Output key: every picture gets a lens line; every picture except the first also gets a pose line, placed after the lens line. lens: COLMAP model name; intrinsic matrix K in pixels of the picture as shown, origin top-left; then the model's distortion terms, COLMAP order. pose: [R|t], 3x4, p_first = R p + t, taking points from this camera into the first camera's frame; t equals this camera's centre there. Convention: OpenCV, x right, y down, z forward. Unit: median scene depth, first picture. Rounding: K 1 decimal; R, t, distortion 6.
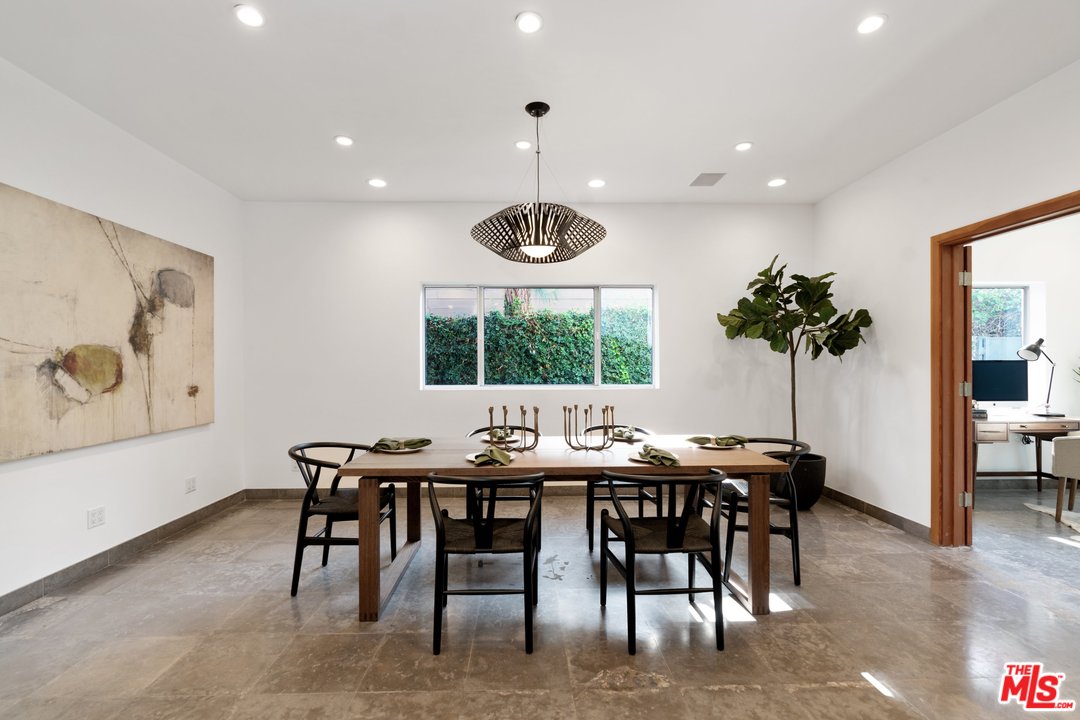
lens RADIAL K [[486.1, 0, 537.7], [0, 486.1, 366.9], [0, 0, 1]] dist [-0.002796, -0.000254]
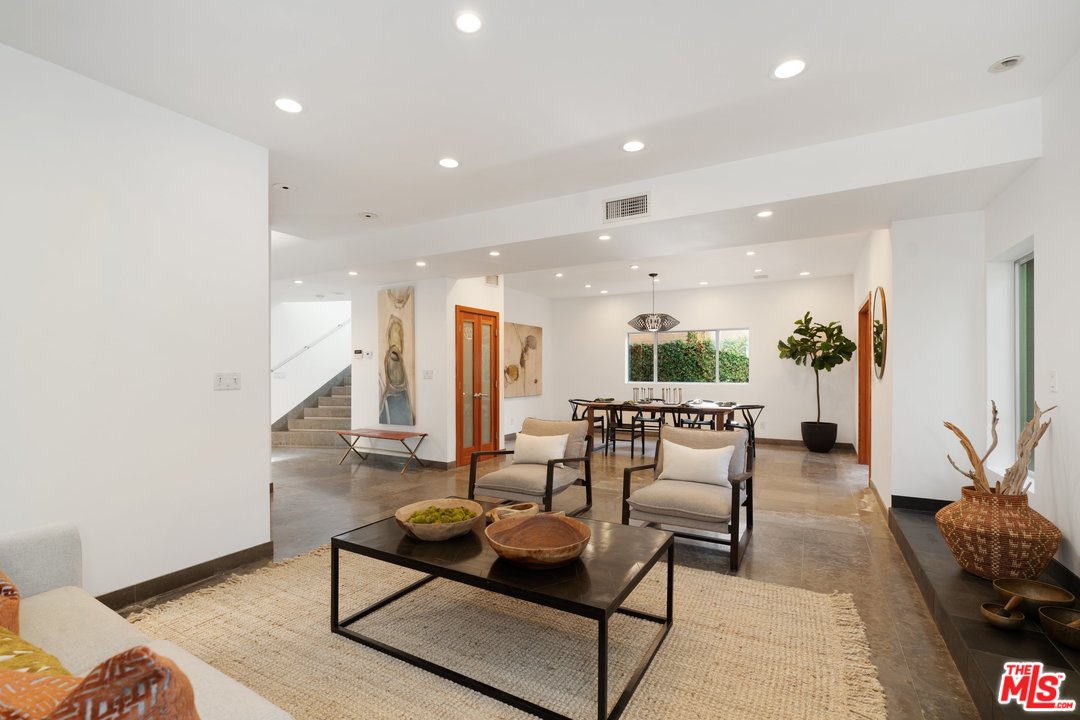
lens RADIAL K [[486.1, 0, 537.7], [0, 486.1, 366.9], [0, 0, 1]] dist [-0.002796, -0.000254]
pose [[0.856820, -0.000754, -0.515615, 0.701655], [-0.004301, 0.999954, -0.008608, -0.005484], [0.515597, 0.009593, 0.856777, -1.344524]]
